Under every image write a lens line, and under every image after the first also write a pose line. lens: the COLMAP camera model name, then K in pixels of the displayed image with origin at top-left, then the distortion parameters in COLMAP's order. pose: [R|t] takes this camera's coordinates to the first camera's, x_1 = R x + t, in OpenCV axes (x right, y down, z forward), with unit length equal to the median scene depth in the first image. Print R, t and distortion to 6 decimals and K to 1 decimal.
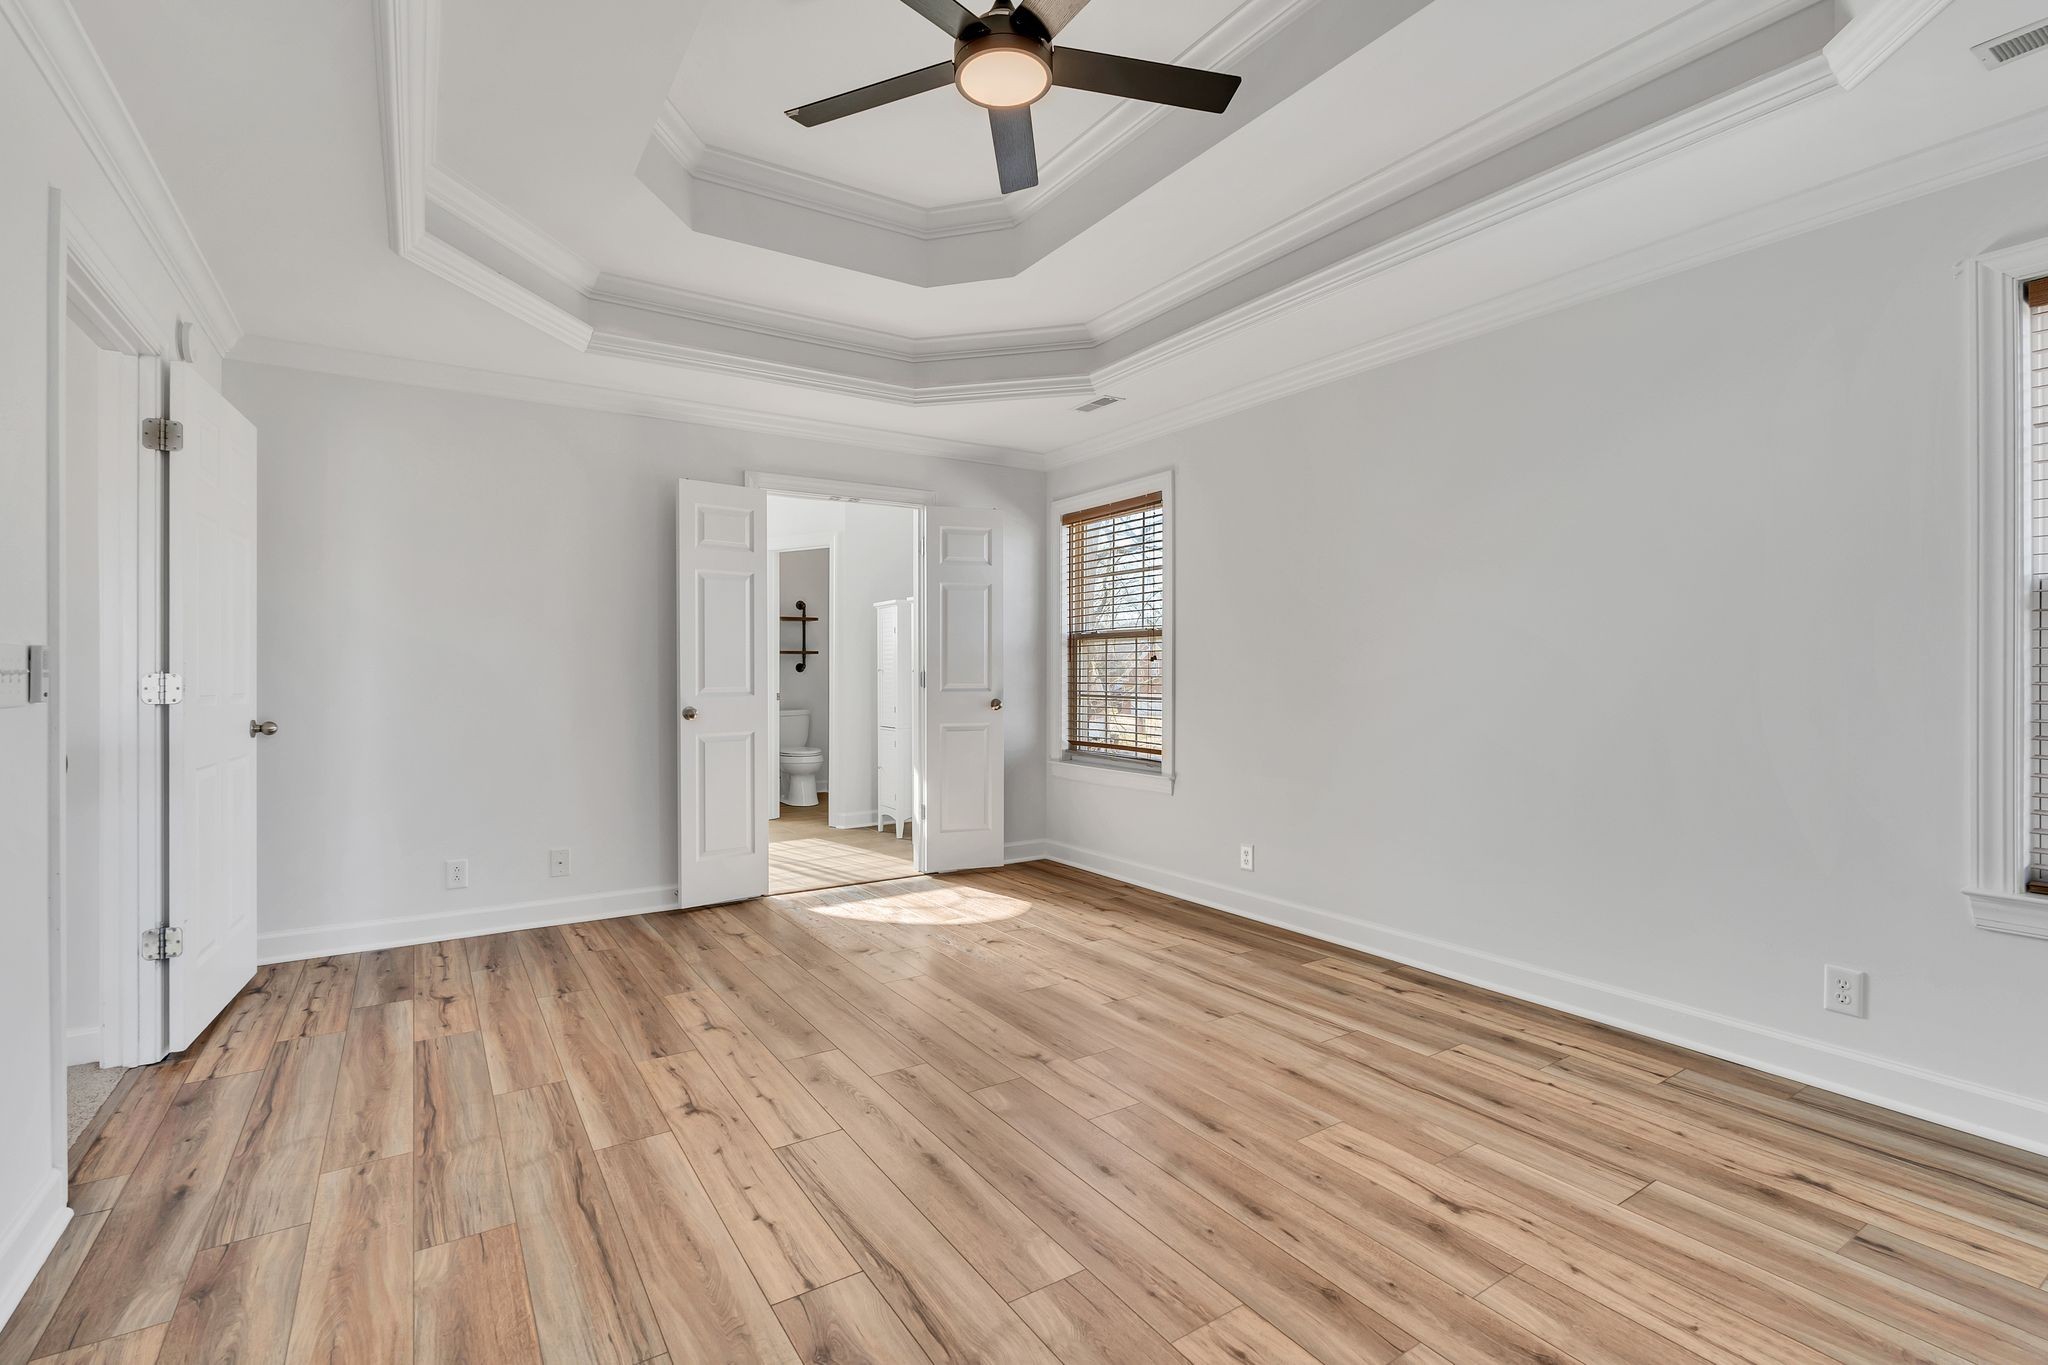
lens RADIAL K [[945.5, 0, 1040.4], [0, 945.5, 668.5], [0, 0, 1]] dist [0.002909, 0.000924]
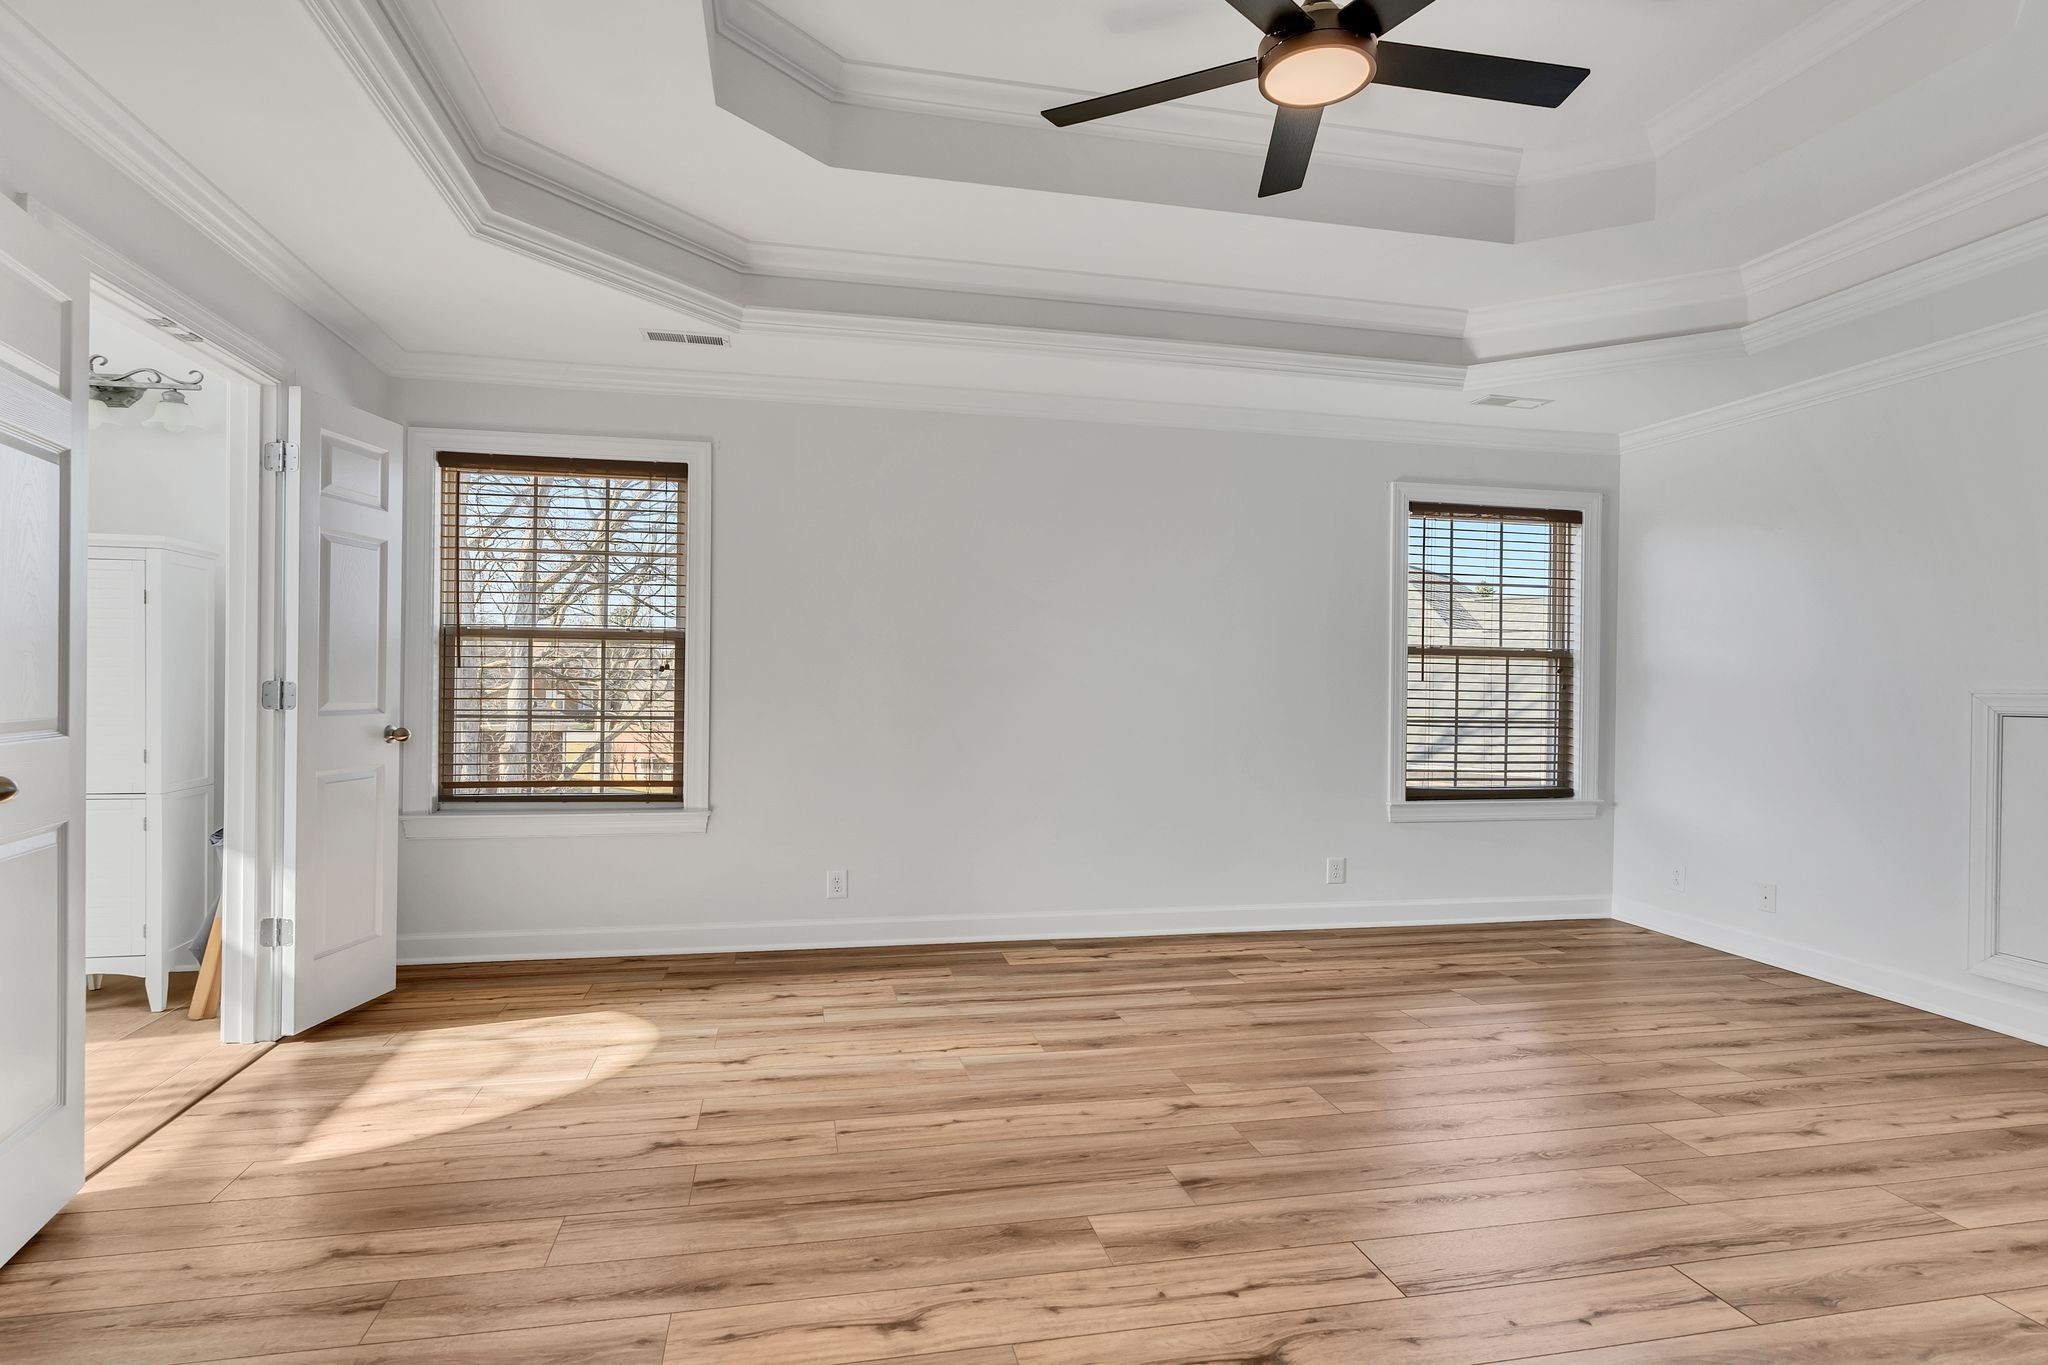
lens RADIAL K [[917.6, 0, 987.8], [0, 917.6, 684.0], [0, 0, 1]] dist [-0.001928, -0.000023]
pose [[0.411935, 0.006950, 0.911187, -0.700638], [-0.014420, 0.999895, -0.001107, -0.000062], [-0.911099, -0.012683, 0.411992, 0.625212]]
